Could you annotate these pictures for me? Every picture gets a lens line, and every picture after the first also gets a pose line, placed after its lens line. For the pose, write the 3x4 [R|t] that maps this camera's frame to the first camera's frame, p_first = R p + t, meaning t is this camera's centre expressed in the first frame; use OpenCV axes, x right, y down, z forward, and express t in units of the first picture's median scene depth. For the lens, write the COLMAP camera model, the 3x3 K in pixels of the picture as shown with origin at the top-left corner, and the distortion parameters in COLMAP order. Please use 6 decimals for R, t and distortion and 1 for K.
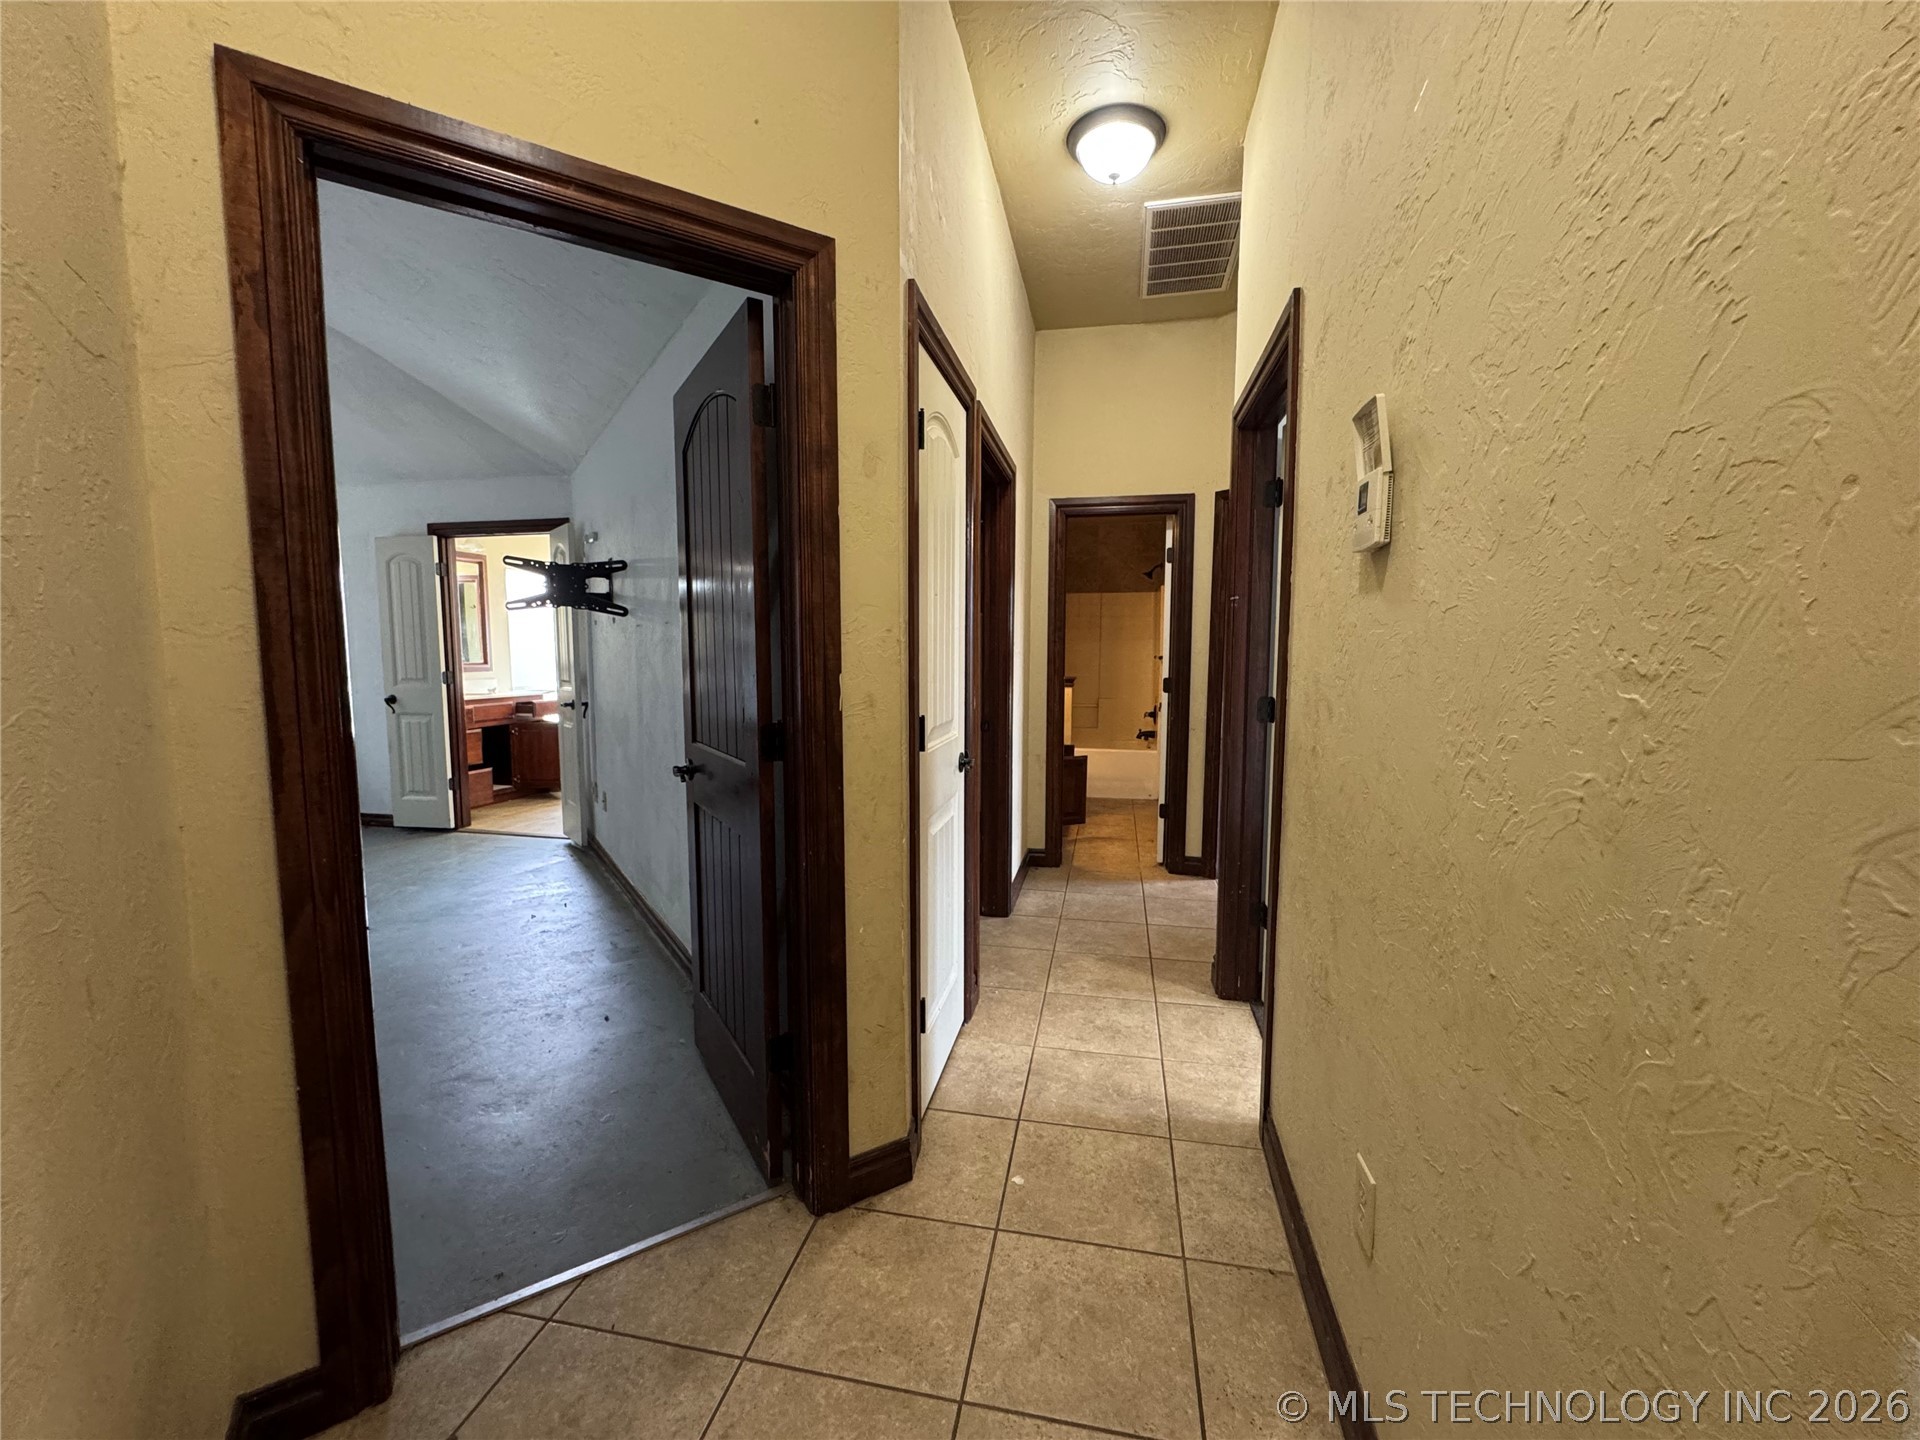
lens RADIAL K [[766.3, 0, 959.2], [0, 766.3, 720.9], [0, 0, 1]] dist [-0.004349, 0.000603]
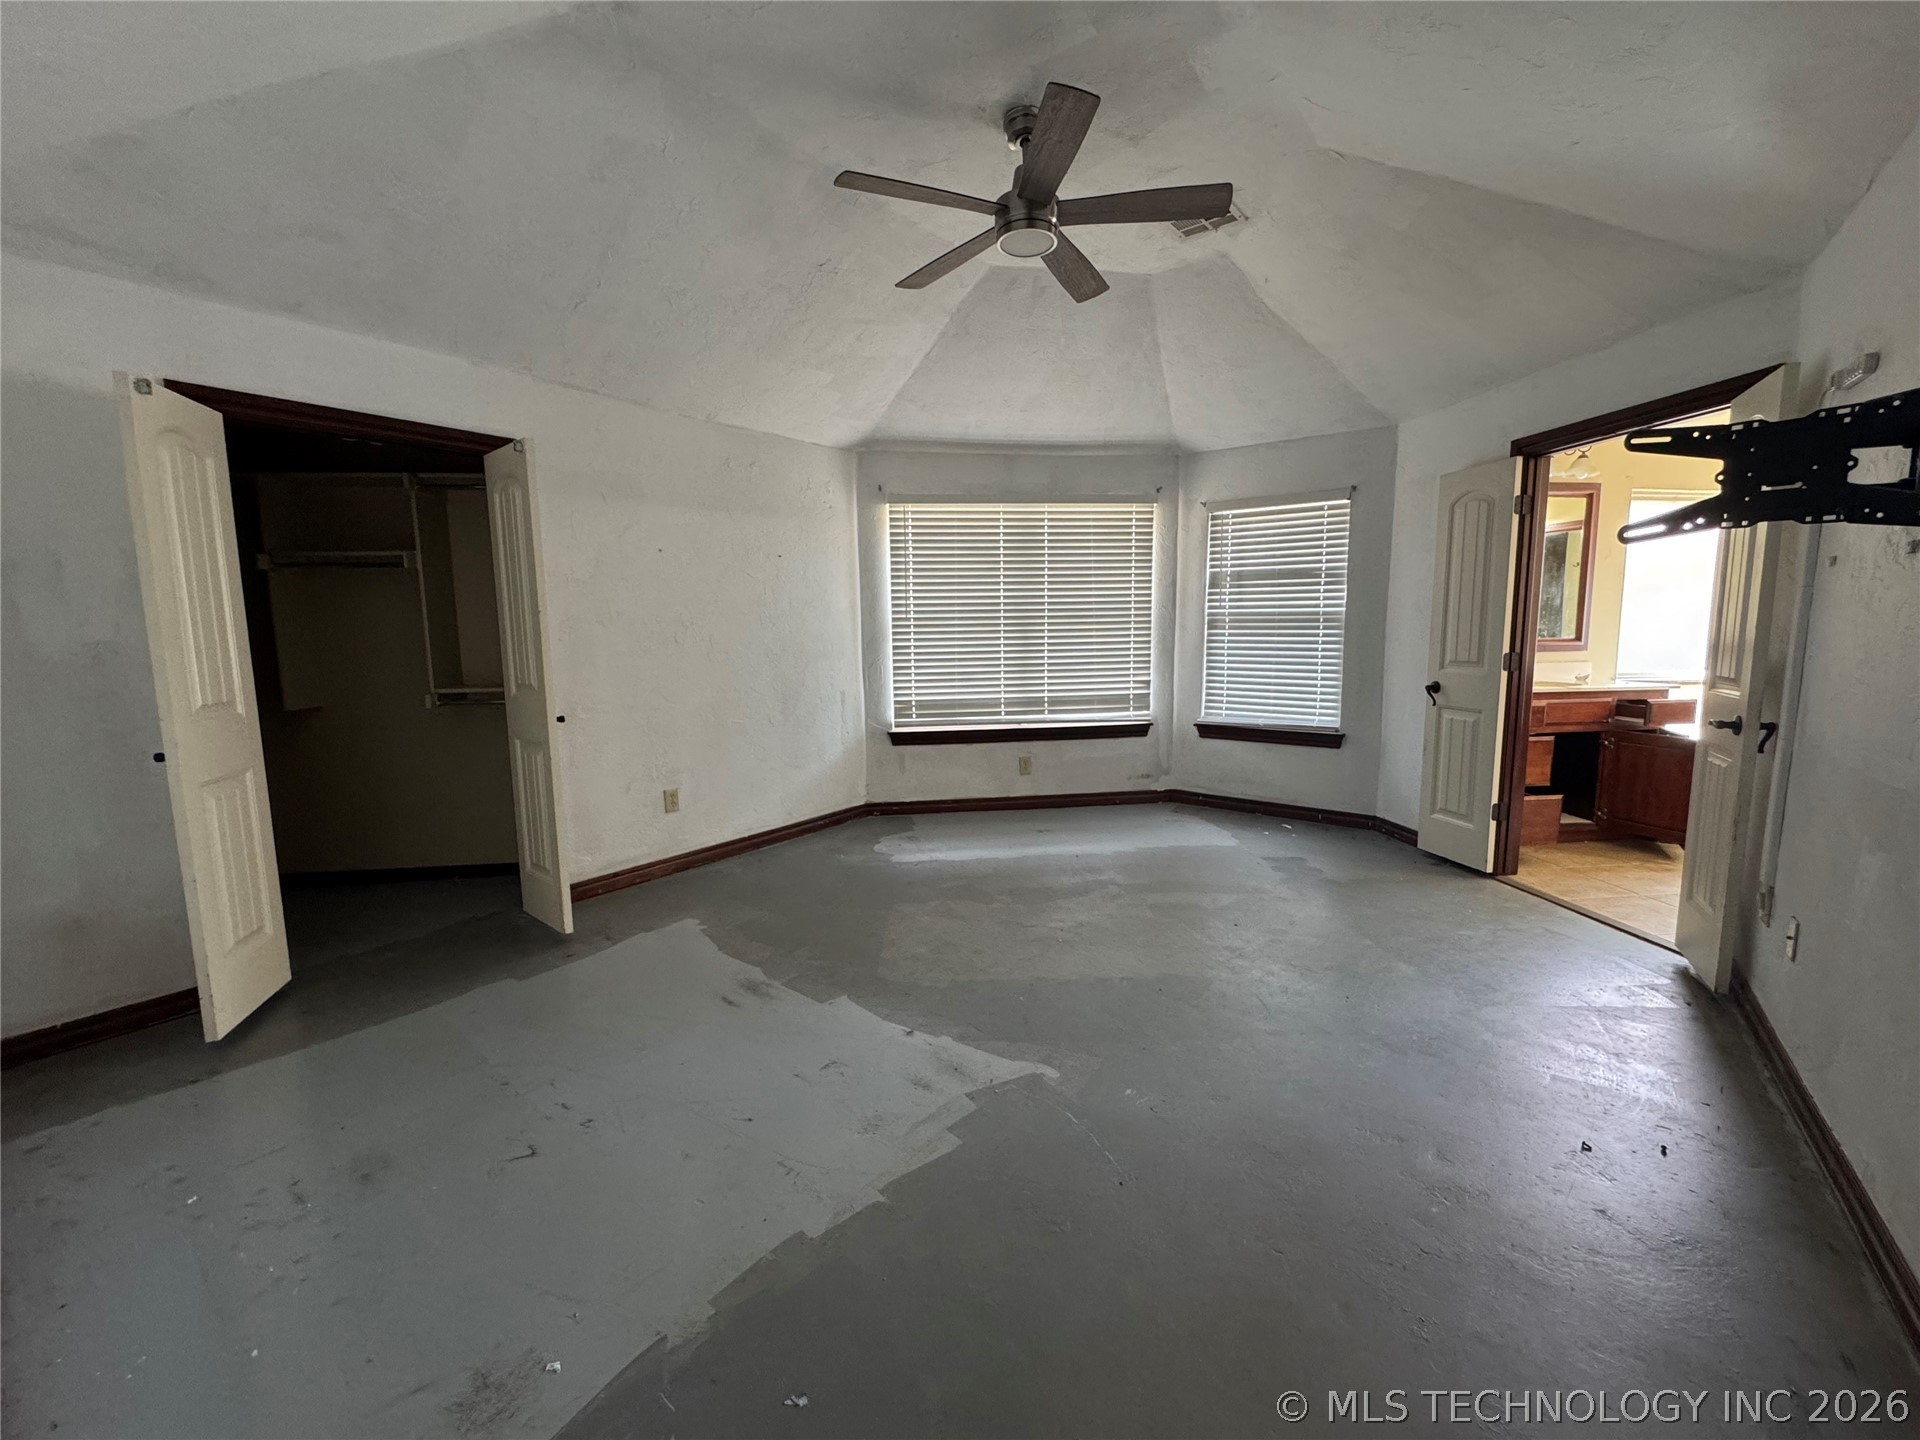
lens RADIAL K [[766.3, 0, 959.2], [0, 766.3, 720.9], [0, 0, 1]] dist [-0.004349, 0.000603]
pose [[0.324636, 0.110687, -0.939340, -0.170330], [-0.073534, 0.993077, 0.091606, -0.029596], [0.942976, 0.039335, 0.330527, 0.295479]]
